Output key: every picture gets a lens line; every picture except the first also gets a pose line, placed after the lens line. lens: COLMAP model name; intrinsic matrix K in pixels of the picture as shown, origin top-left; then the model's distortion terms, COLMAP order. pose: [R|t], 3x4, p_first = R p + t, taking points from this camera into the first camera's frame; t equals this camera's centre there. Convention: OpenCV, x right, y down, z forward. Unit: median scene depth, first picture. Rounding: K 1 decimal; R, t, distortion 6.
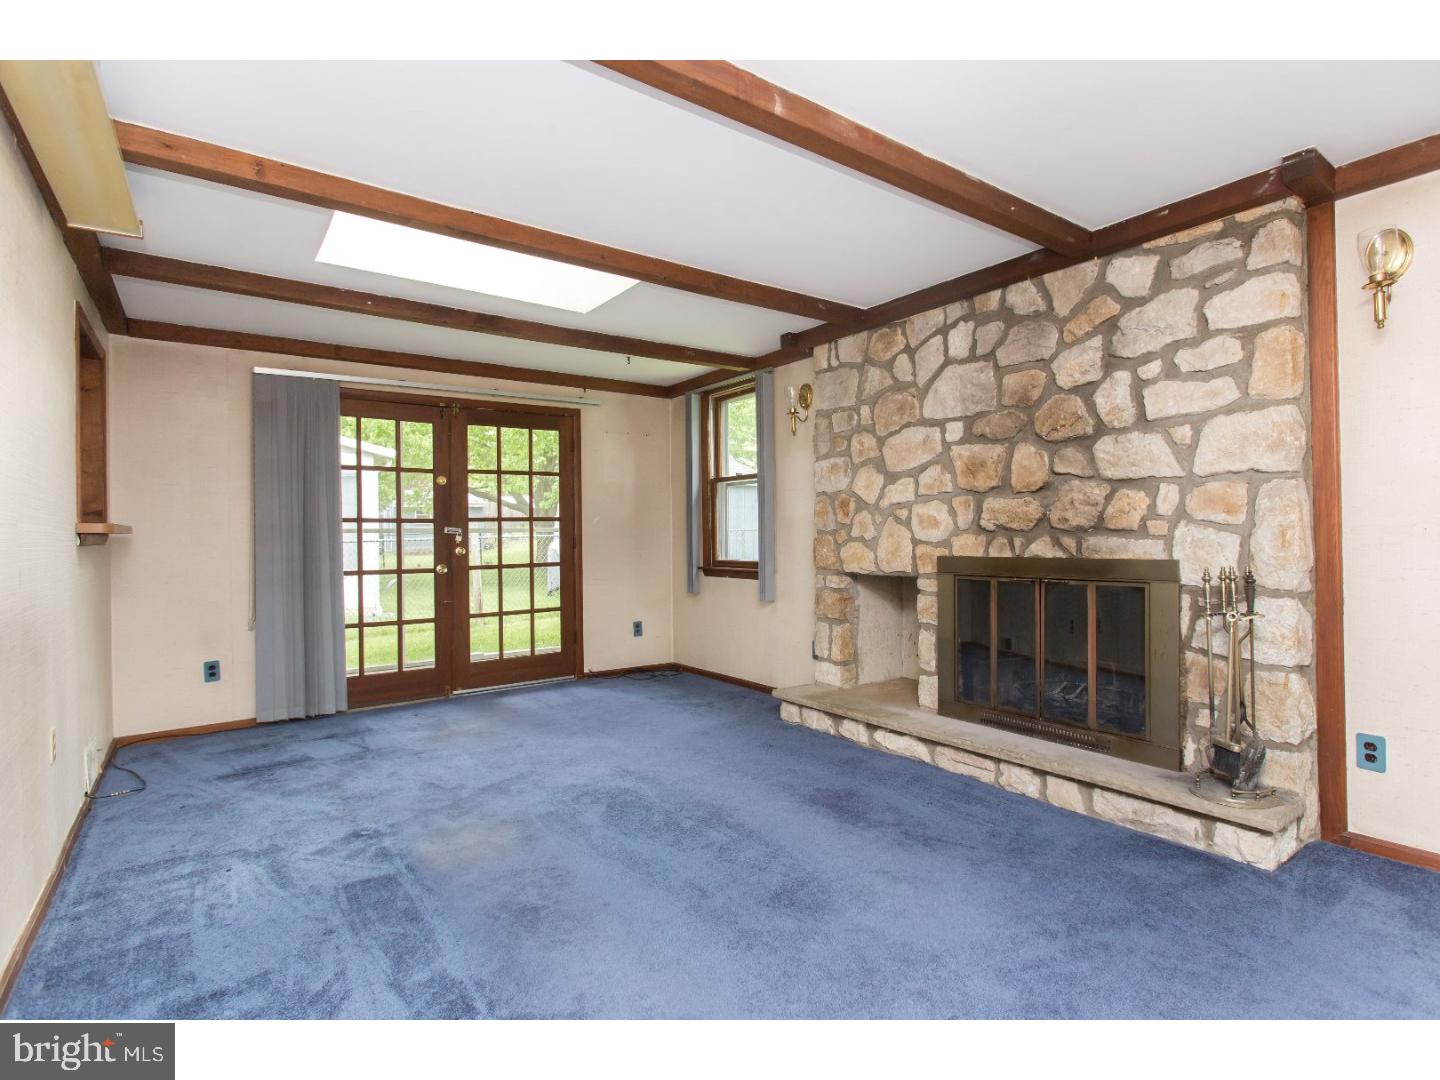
lens RADIAL K [[720.4, 0, 724.5], [0, 720.4, 537.6], [0, 0, 1]] dist [0.003584, 0.000566]
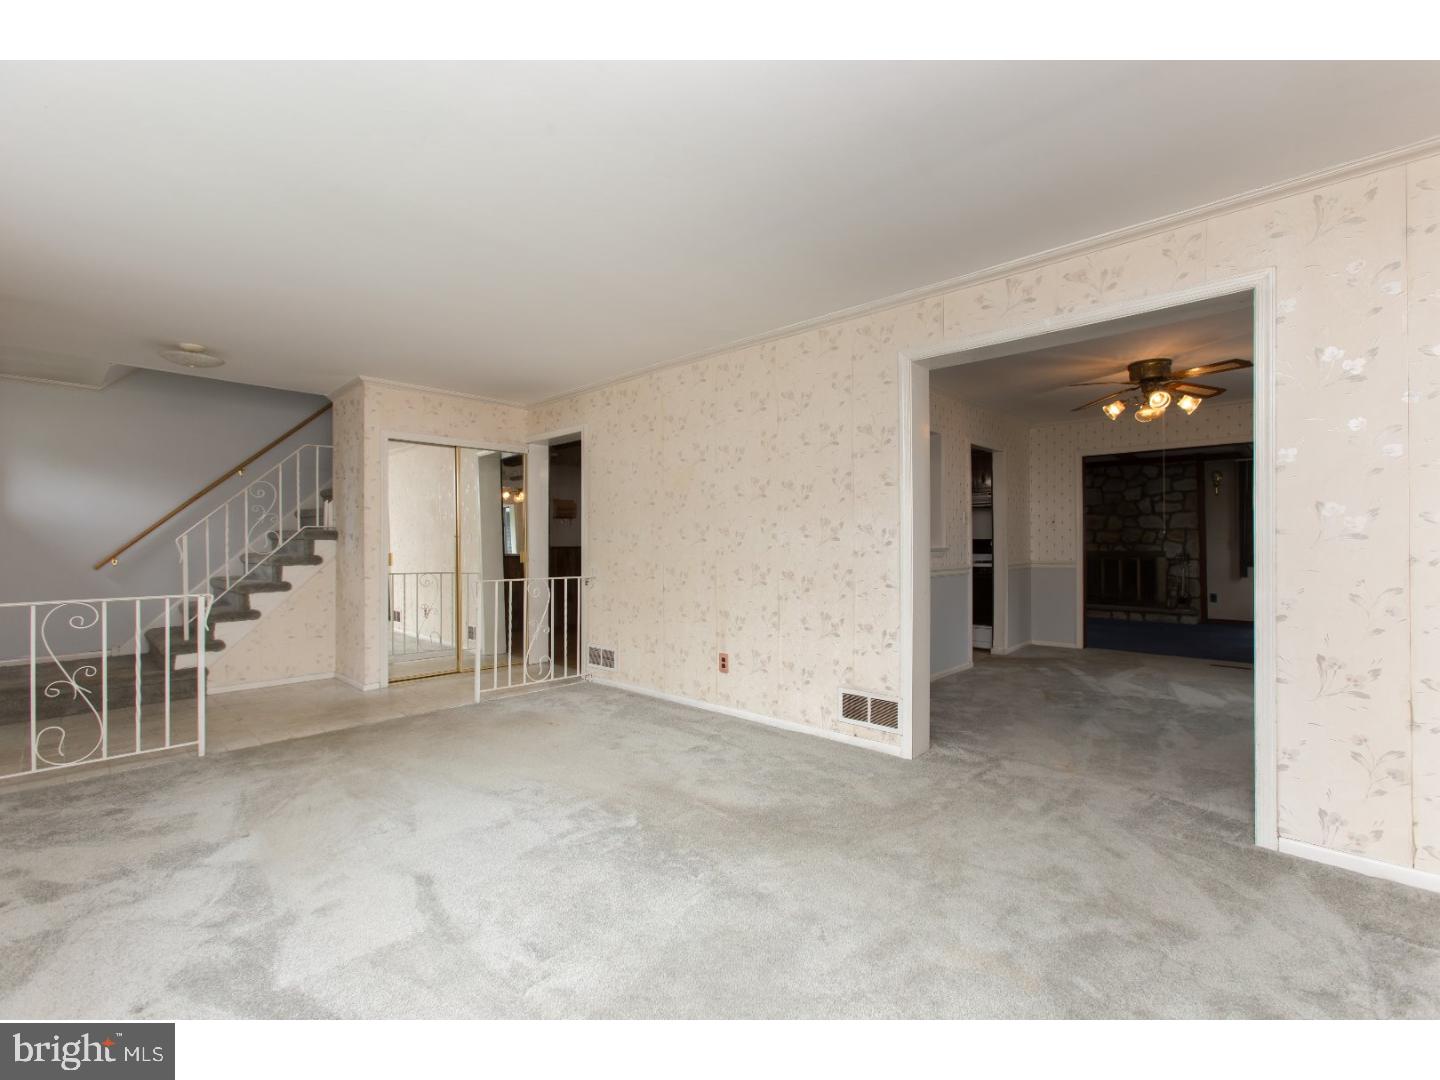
lens RADIAL K [[650.5, 0, 718.5], [0, 650.5, 541.0], [0, 0, 1]] dist [-0.004921, 0.007581]
pose [[0.981472, 0.015187, 0.191004, -2.145293], [-0.011975, 0.999767, -0.017959, 0.062801], [-0.191232, 0.015339, 0.981425, -1.742598]]
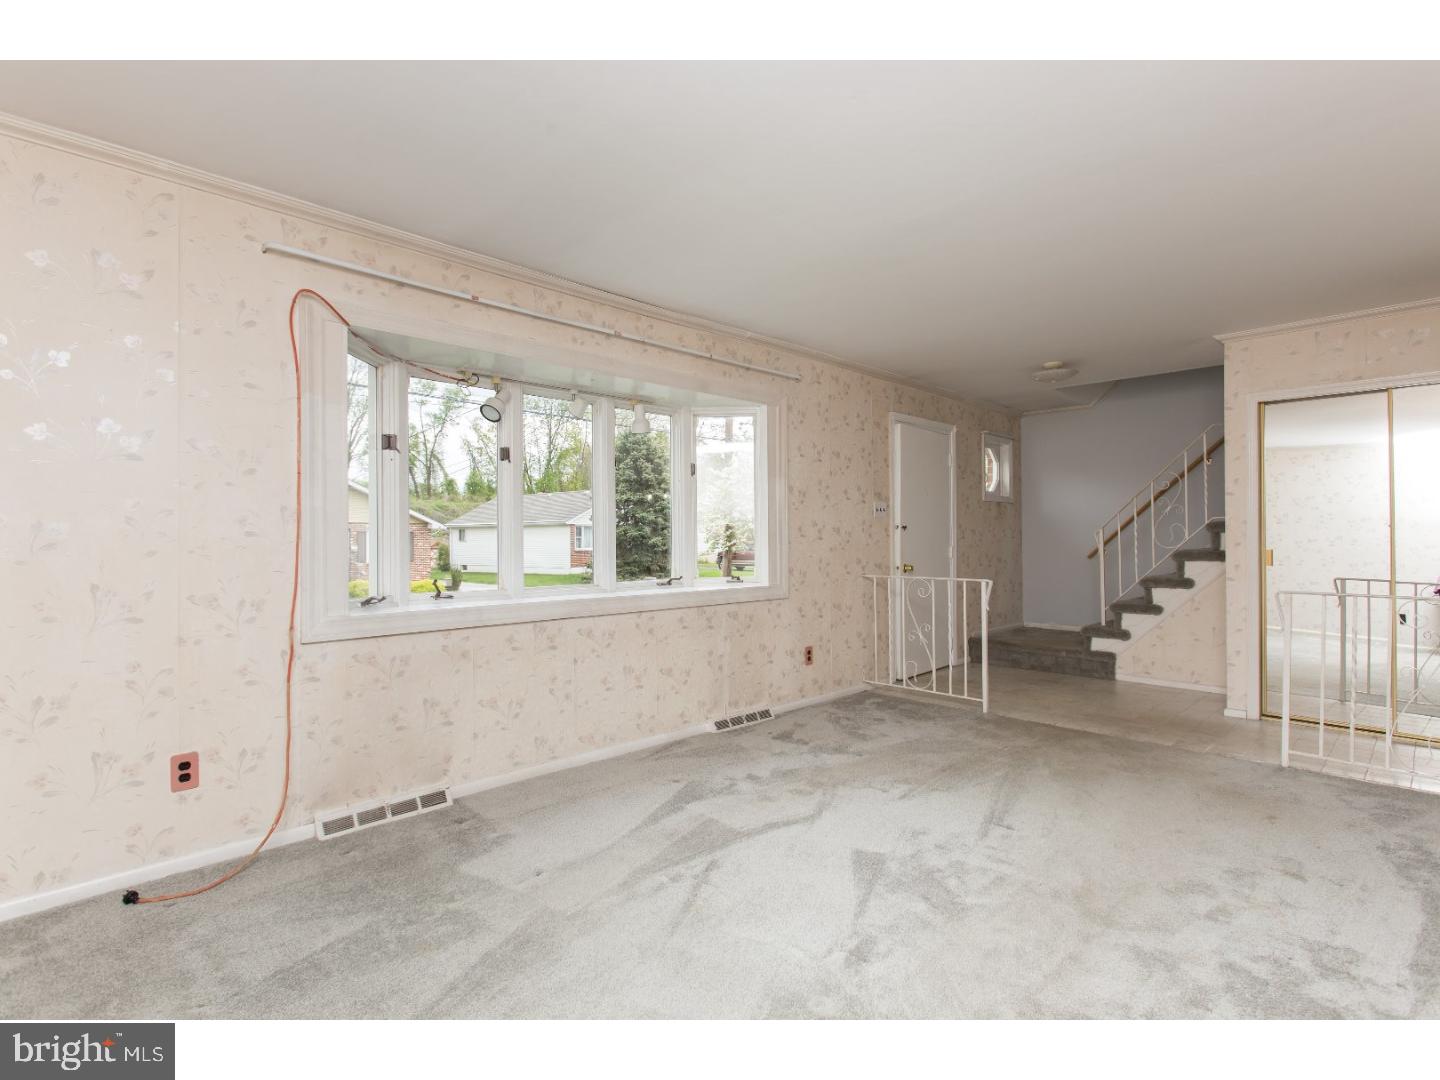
lens RADIAL K [[720.4, 0, 734.3], [0, 720.4, 534.4], [0, 0, 1]] dist [0.003584, 0.000566]
pose [[0.148090, 0.011878, -0.988903, -1.389251], [-0.012096, 0.999875, 0.010199, 0.042375], [0.988900, 0.010451, 0.148215, -1.207396]]
